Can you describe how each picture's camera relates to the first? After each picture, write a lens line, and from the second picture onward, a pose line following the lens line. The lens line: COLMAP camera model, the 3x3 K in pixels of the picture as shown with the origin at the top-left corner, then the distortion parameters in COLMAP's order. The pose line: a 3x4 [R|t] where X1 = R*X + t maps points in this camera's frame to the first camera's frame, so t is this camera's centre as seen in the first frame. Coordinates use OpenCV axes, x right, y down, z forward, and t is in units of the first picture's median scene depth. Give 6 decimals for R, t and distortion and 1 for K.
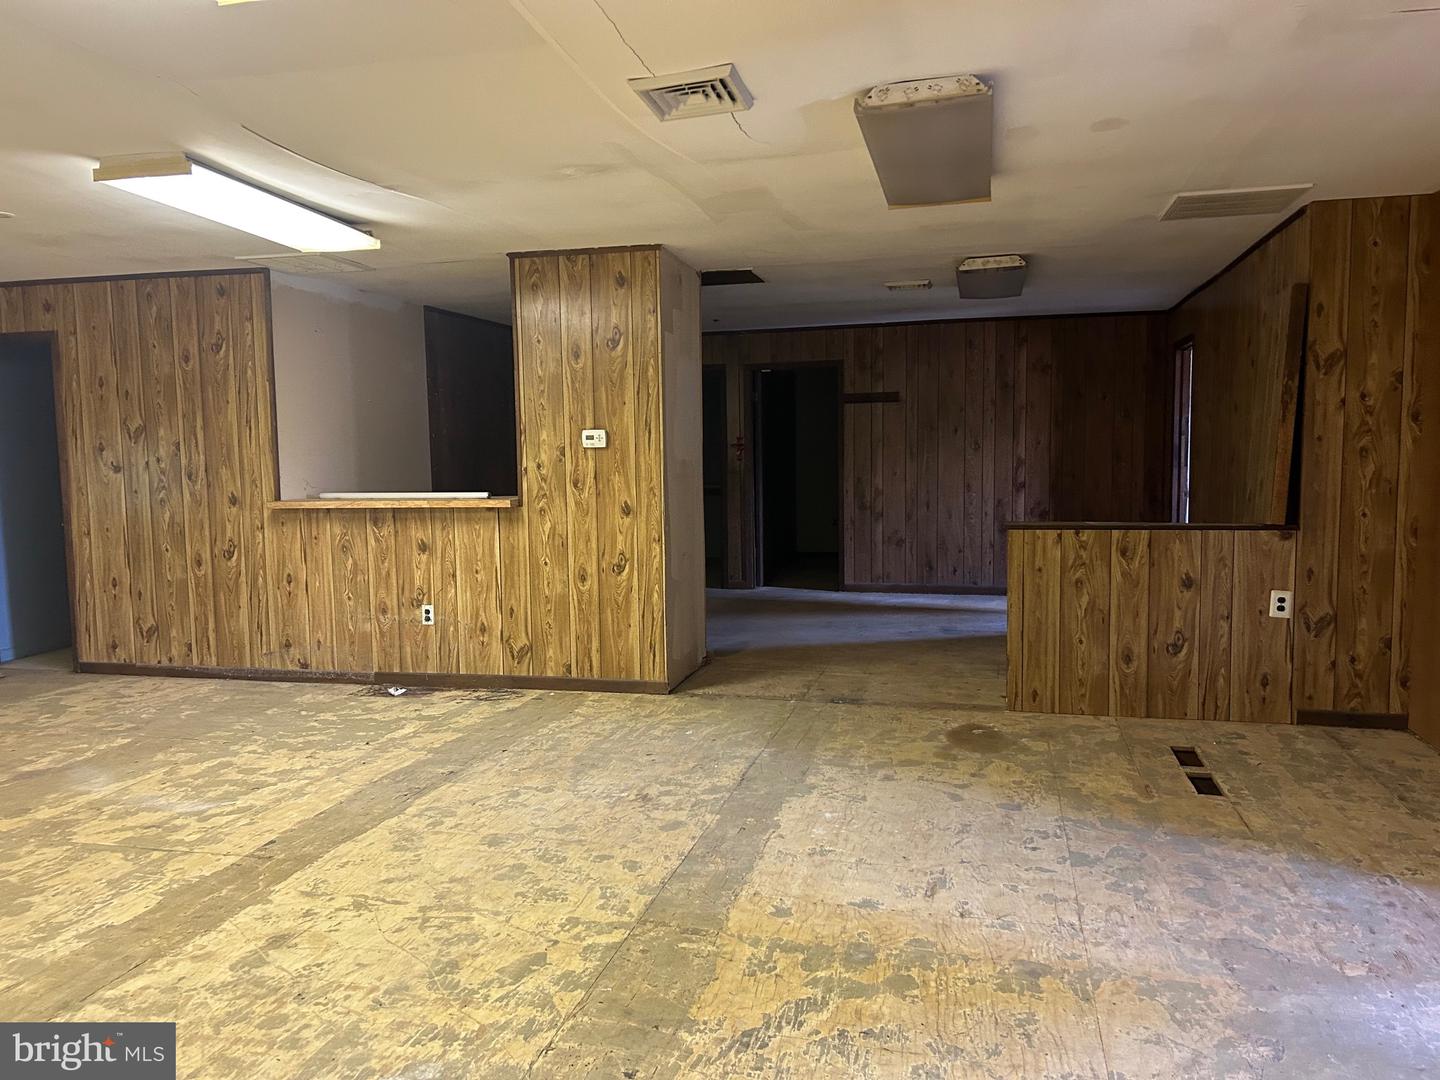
lens RADIAL K [[1081.1, 0, 715.5], [0, 1081.1, 548.0], [0, 0, 1]] dist [0.078691, -0.085222]
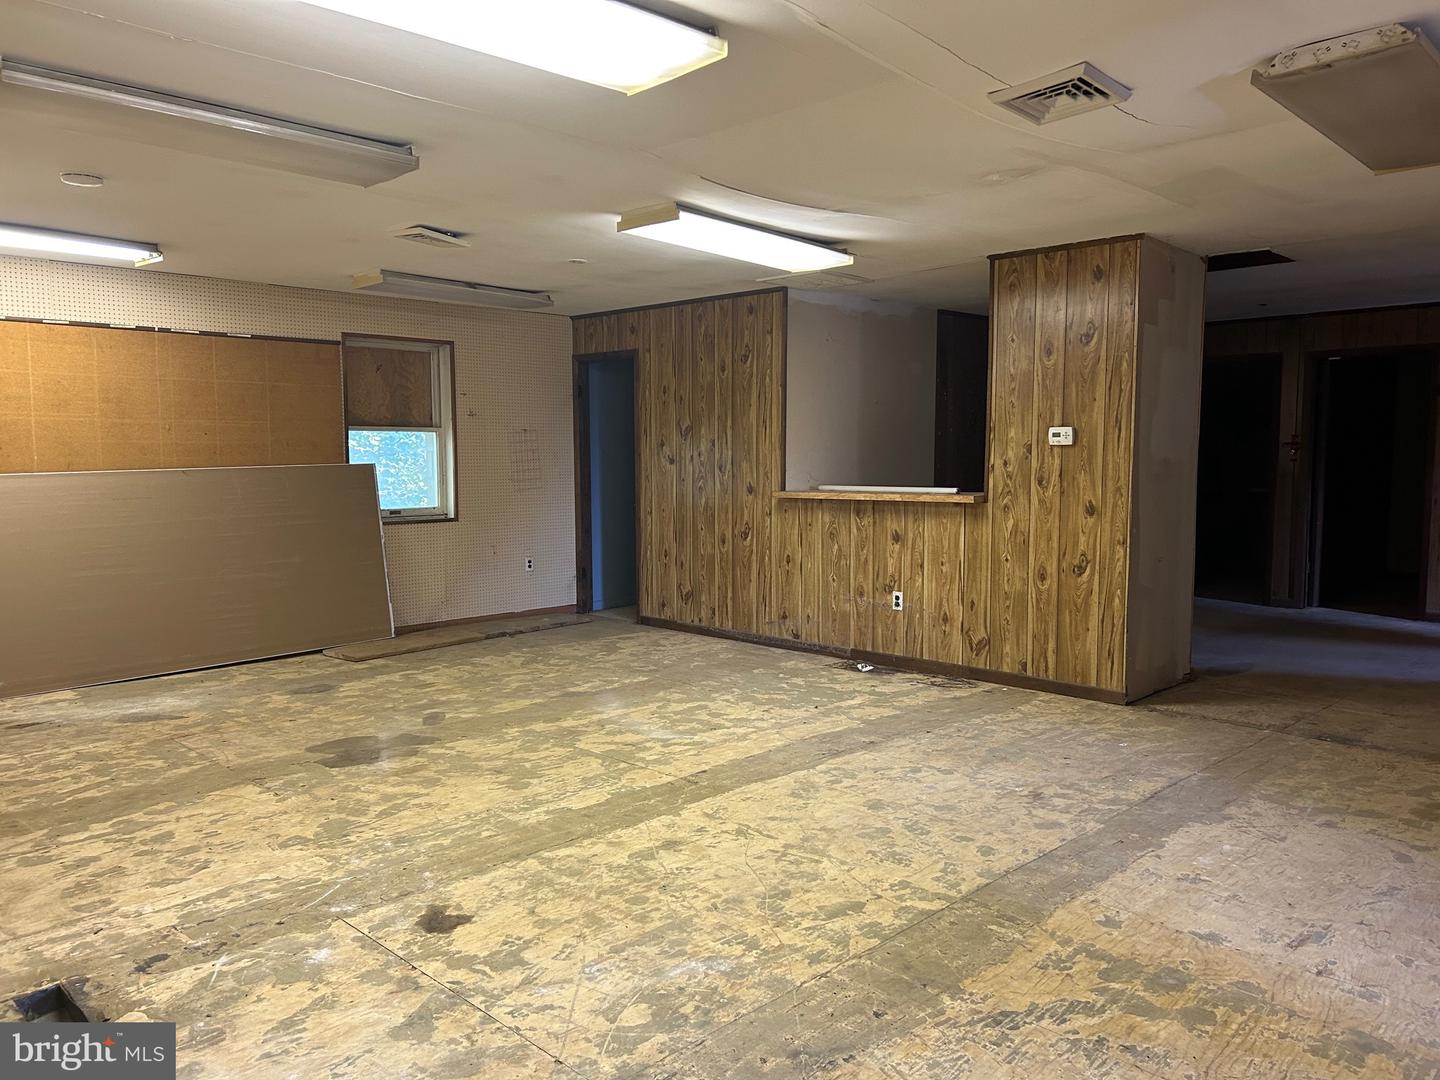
lens RADIAL K [[1081.5, 0, 716.2], [0, 1081.5, 550.5], [0, 0, 1]] dist [0.062829, -0.070392]
pose [[0.861529, 0.060298, -0.504115, 0.122587], [-0.058468, 0.998100, 0.019463, 0.001824], [0.504331, 0.012707, 0.863417, -0.013223]]
